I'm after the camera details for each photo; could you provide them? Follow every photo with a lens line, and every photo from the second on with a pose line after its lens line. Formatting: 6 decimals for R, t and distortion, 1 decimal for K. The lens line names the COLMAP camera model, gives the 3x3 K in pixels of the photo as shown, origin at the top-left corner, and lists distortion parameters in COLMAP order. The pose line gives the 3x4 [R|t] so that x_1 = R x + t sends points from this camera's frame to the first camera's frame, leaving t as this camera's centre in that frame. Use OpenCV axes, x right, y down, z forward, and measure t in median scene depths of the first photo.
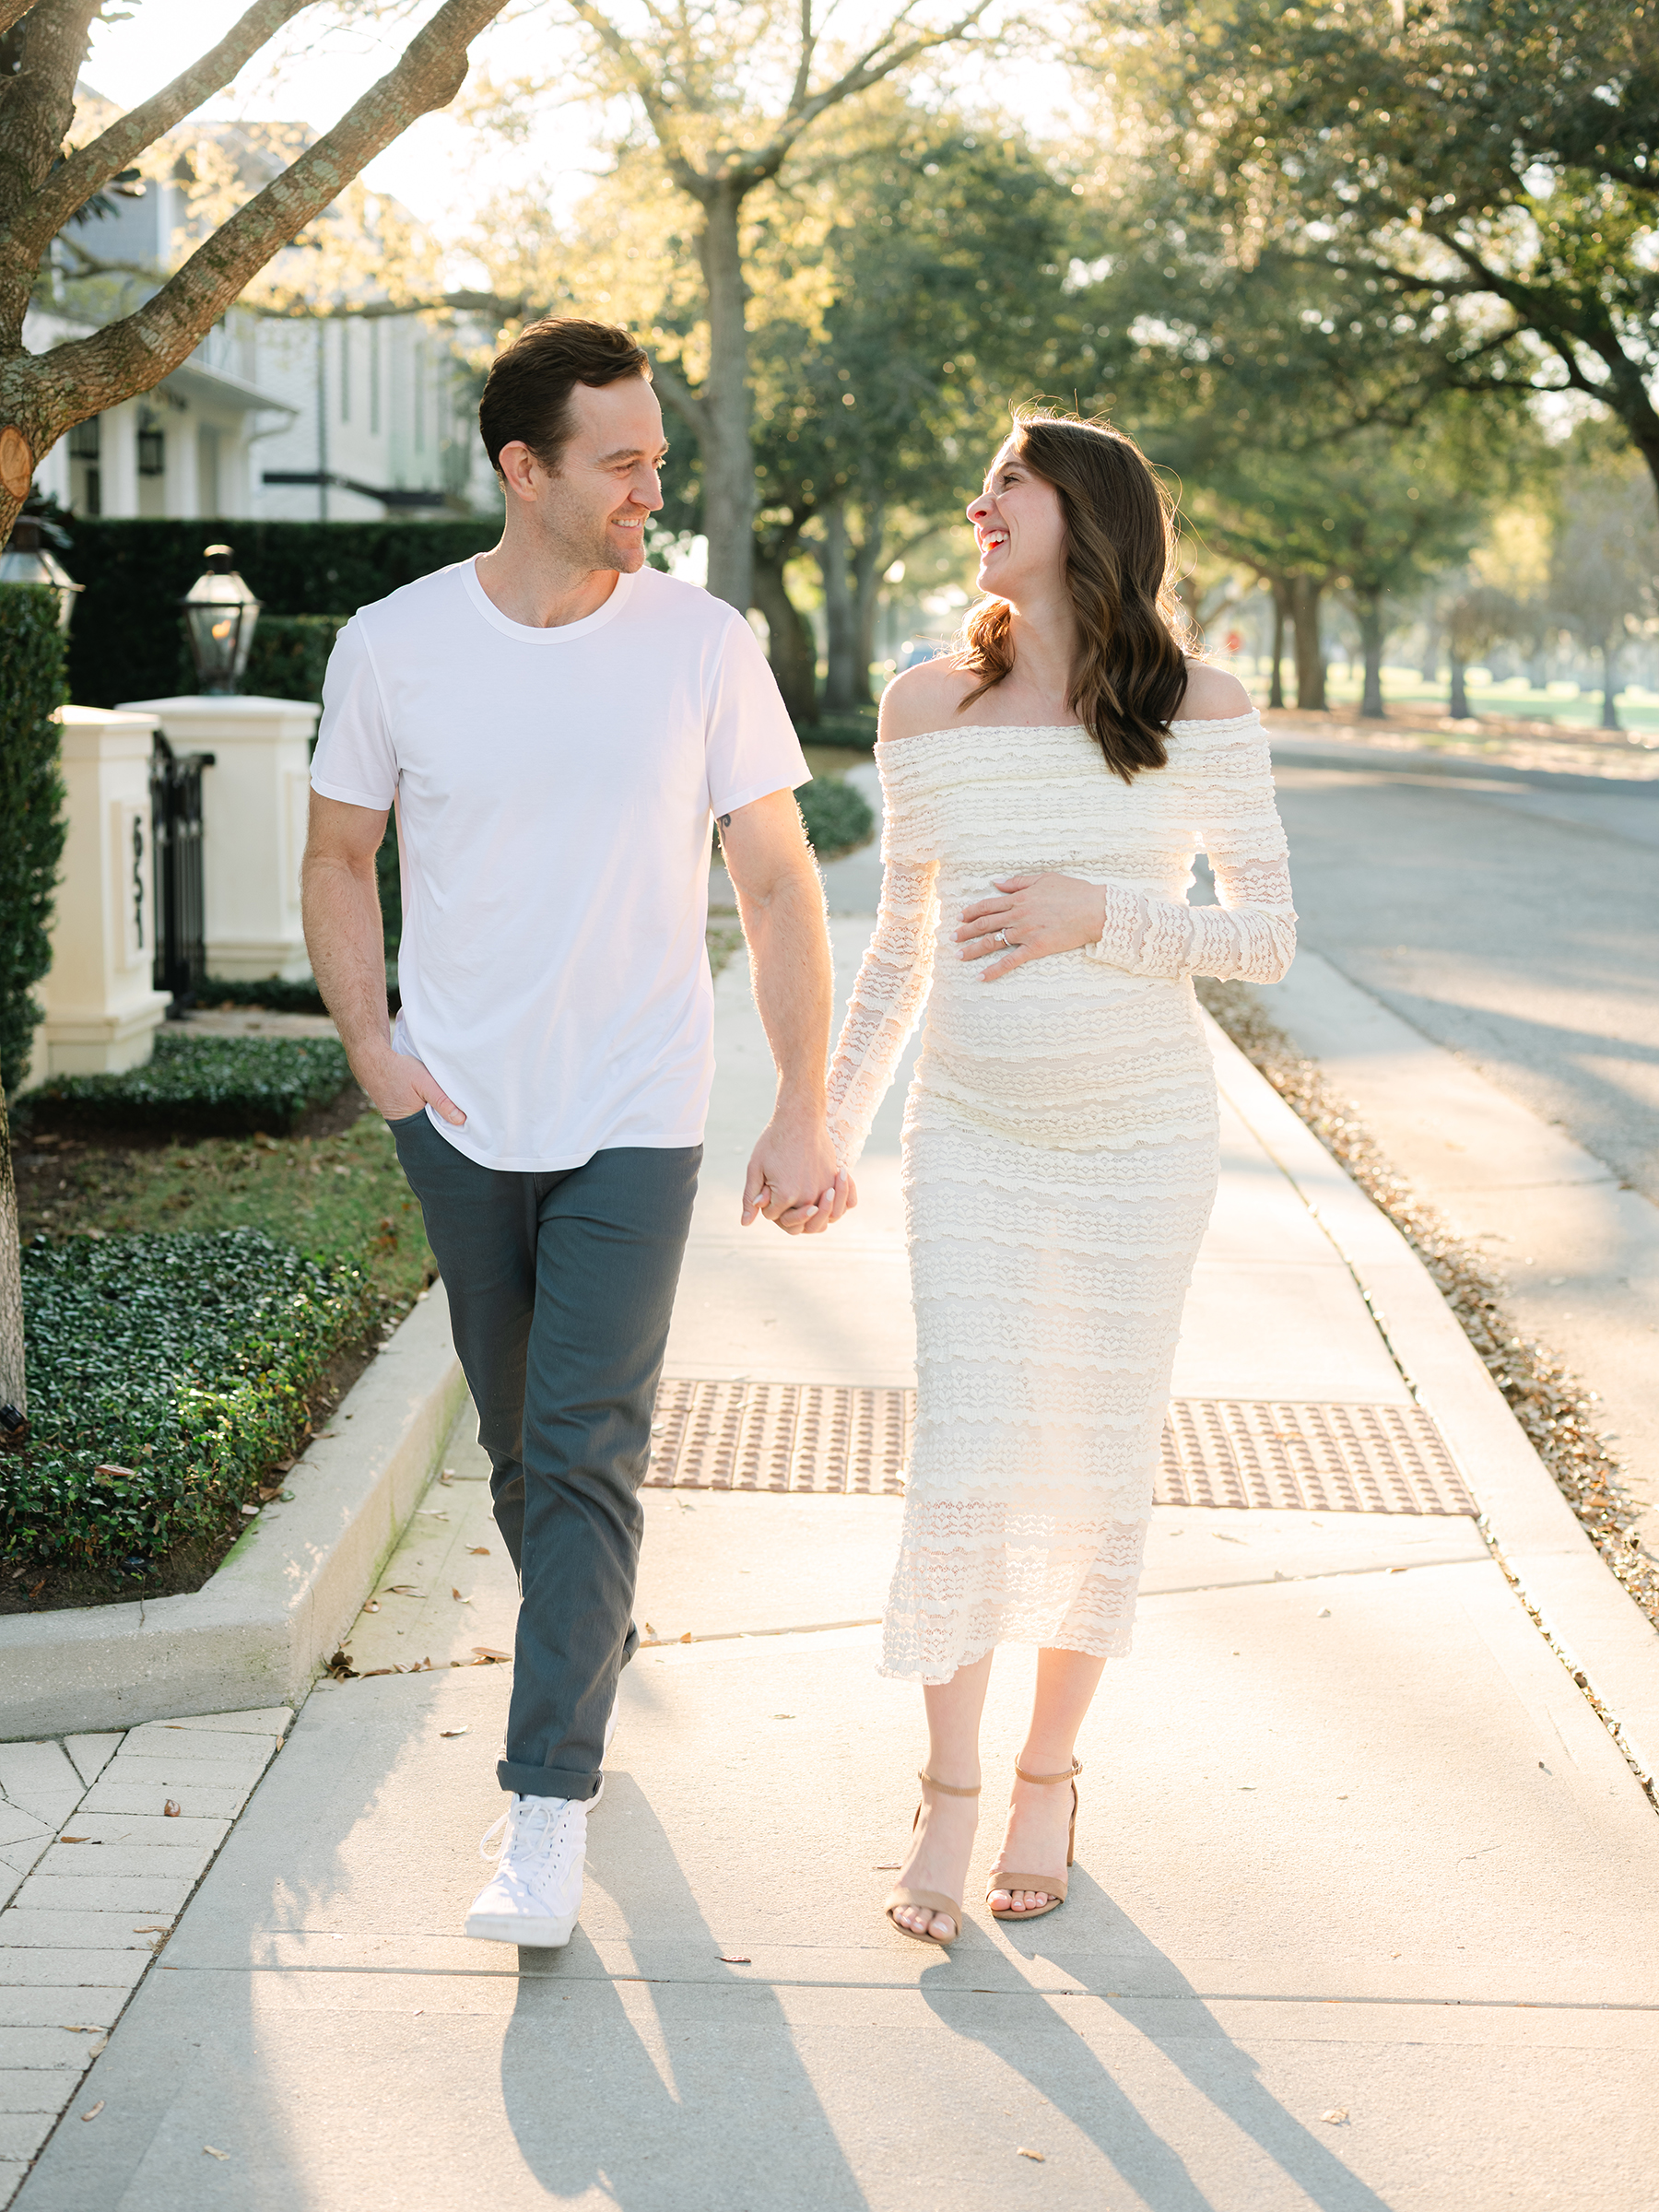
lens RADIAL K [[3174.5, 0, 851.3], [0, 3174.5, 1131.7], [0, 0, 1]] dist [-0.002513, -0.078328]
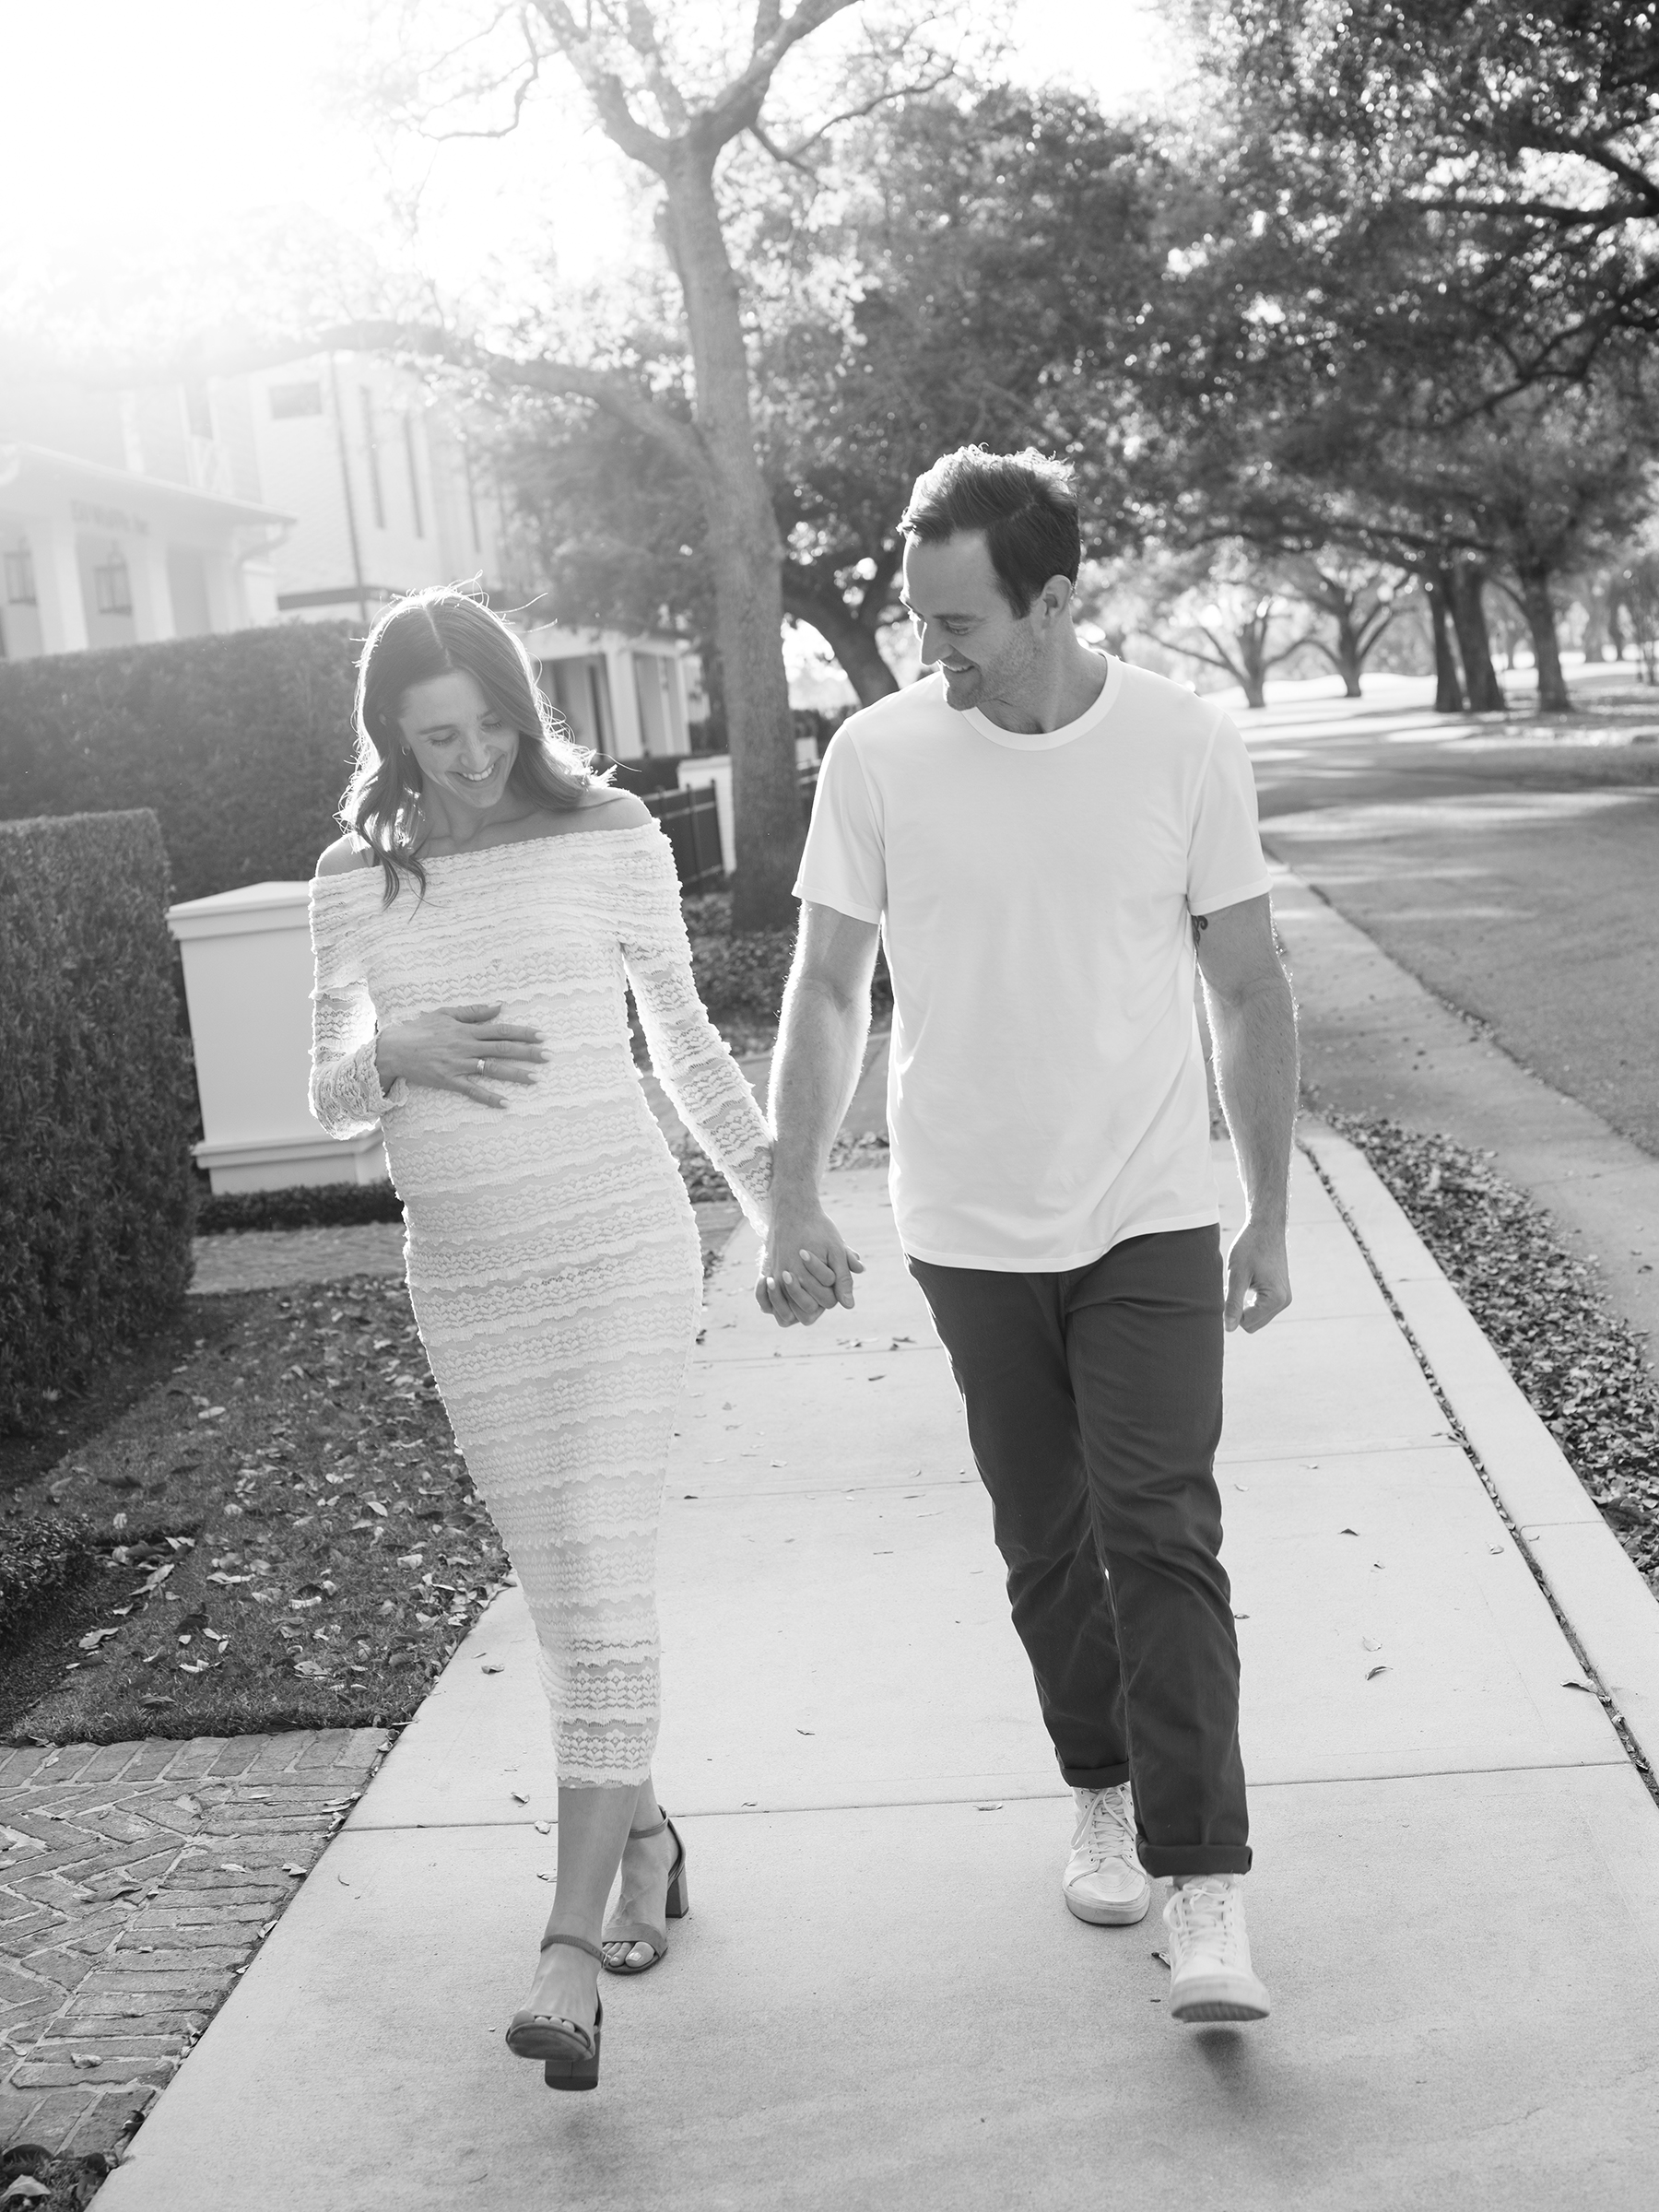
lens RADIAL K [[3122.6, 0, 826.4], [0, 3122.6, 1081.2], [0, 0, 1]] dist [-0.001759, 0.036882]
pose [[0.991178, -0.112302, -0.070394, 0.016511], [0.110045, 0.993304, -0.035174, -0.037156], [0.073873, 0.027117, 0.996899, 0.212749]]
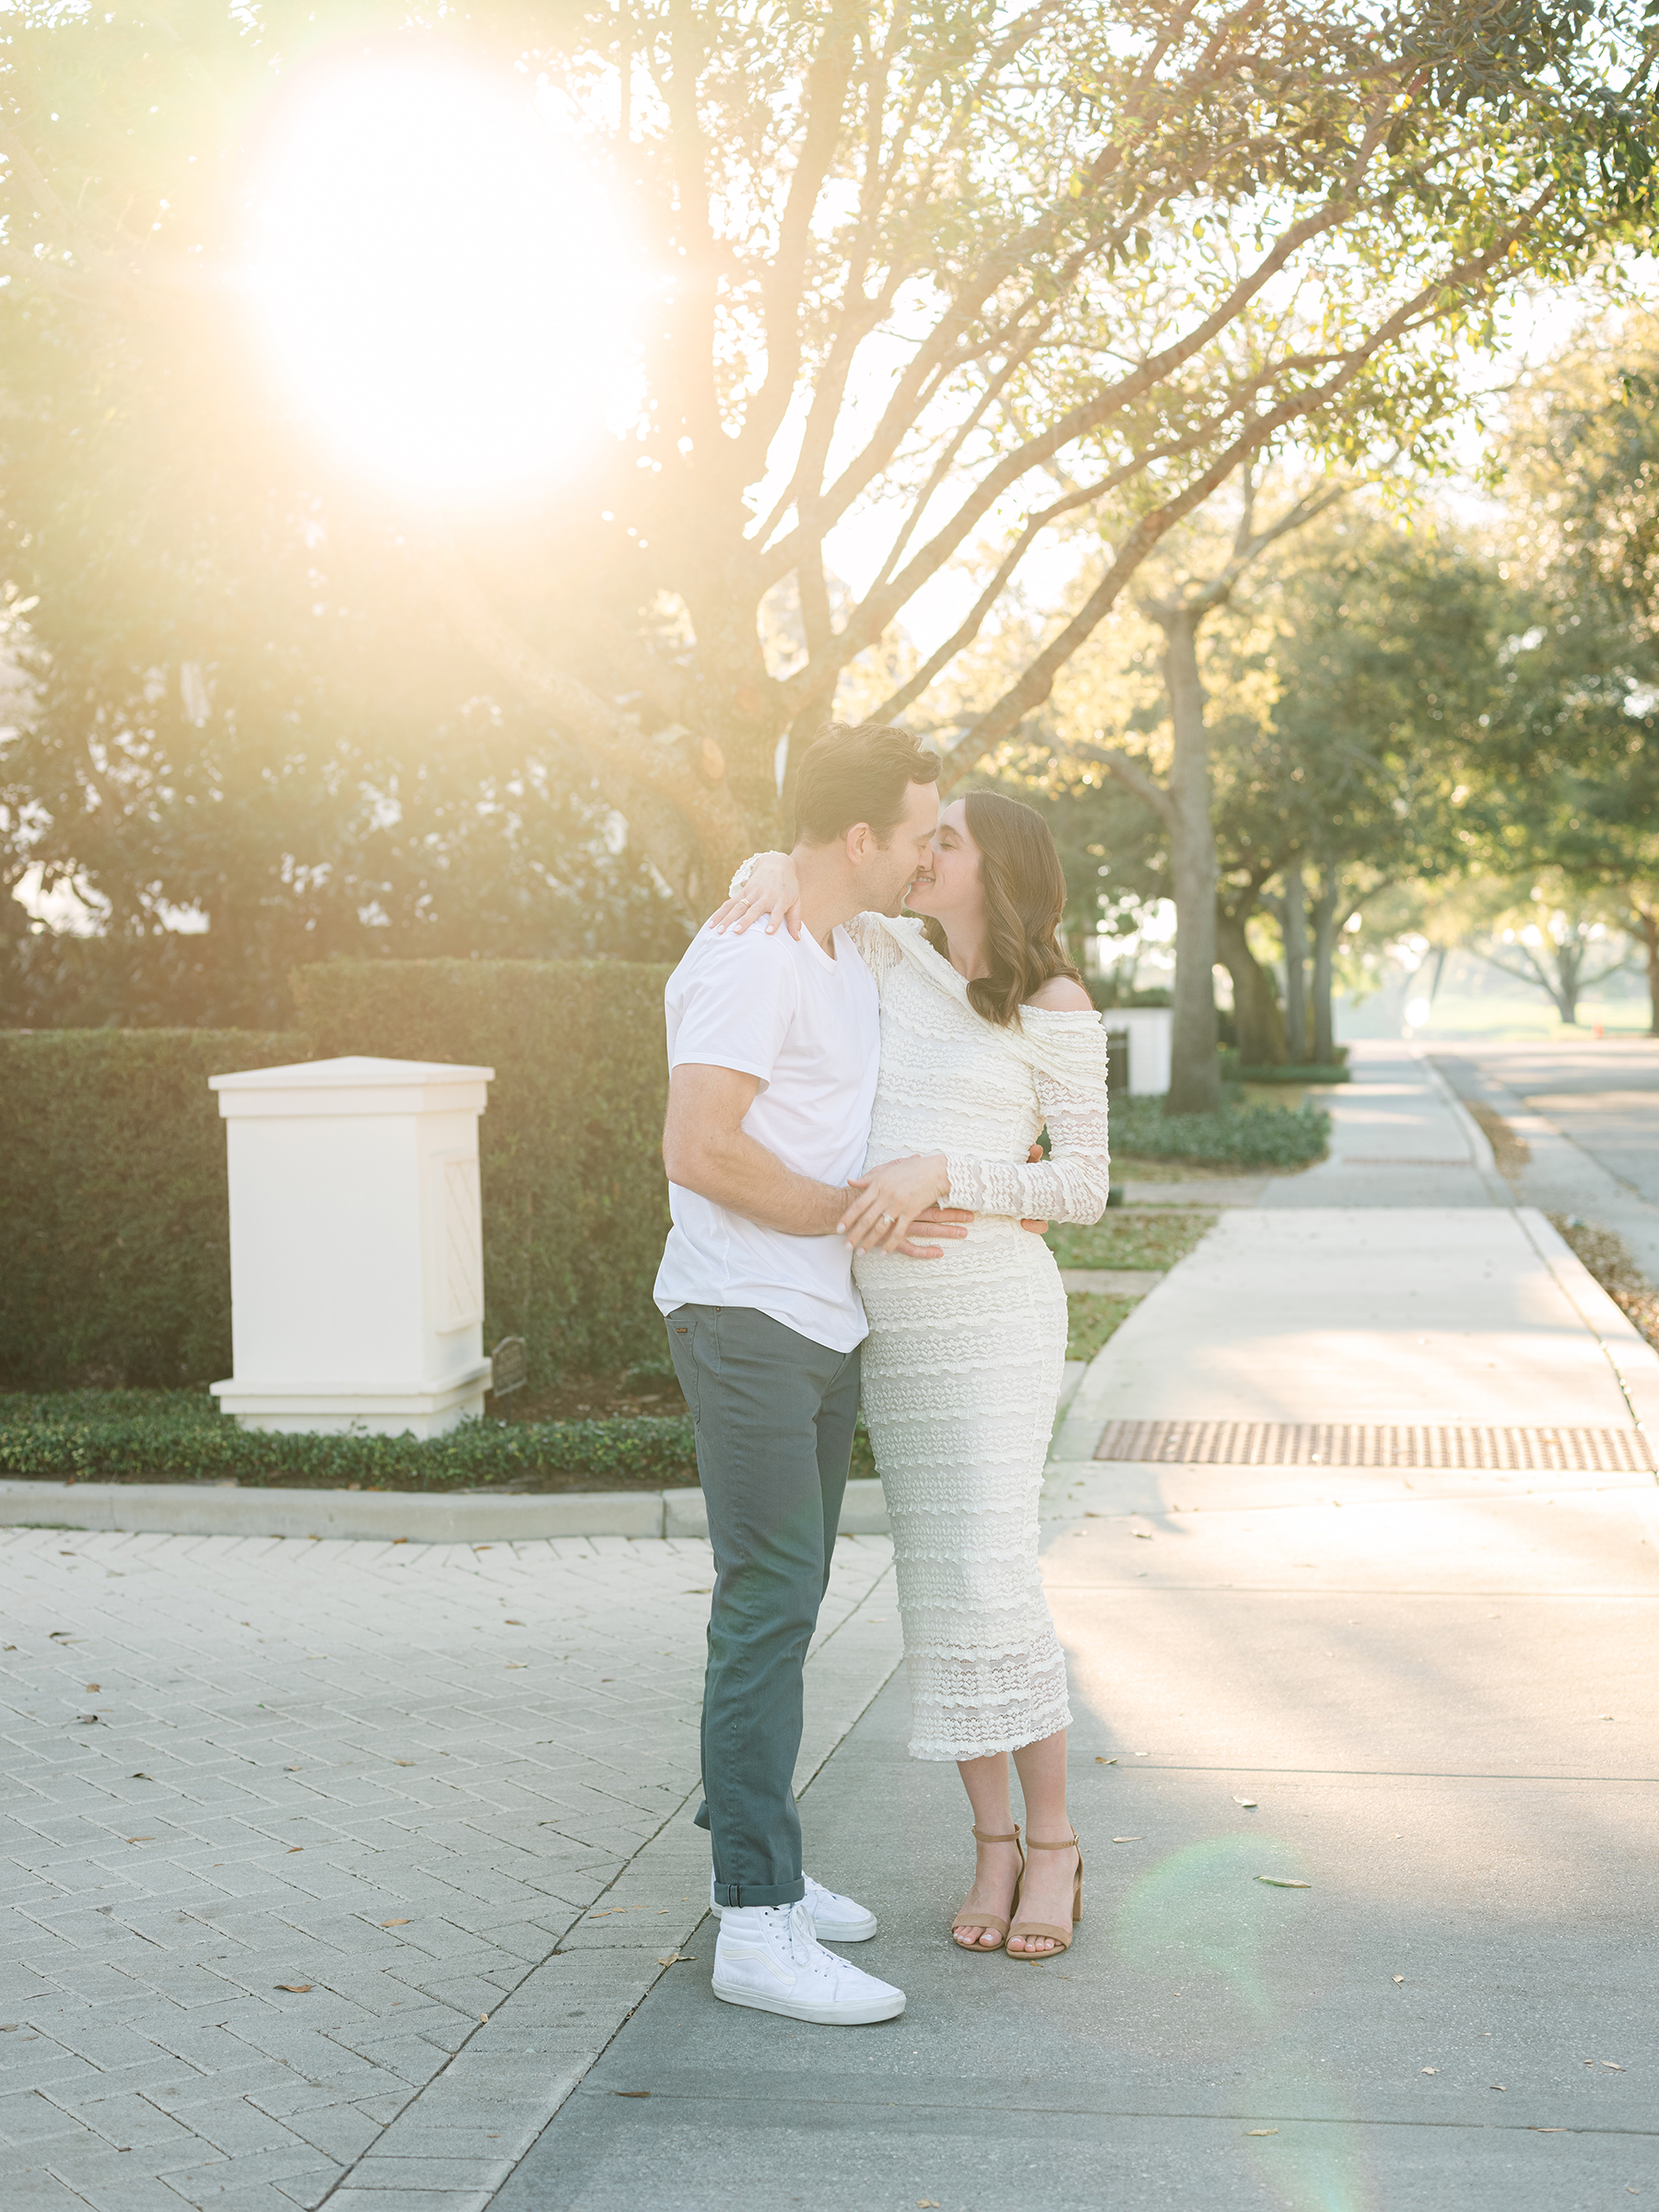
lens RADIAL K [[3207.1, 0, 829.5], [0, 3207.1, 1106.0], [0, 0, 1]] dist [-0.001256, 0.014073]
pose [[0.987886, -0.031712, -0.151903, 0.004751], [0.013251, 0.992560, -0.121033, 0.023704], [0.154611, 0.117554, 0.980957, -0.145513]]
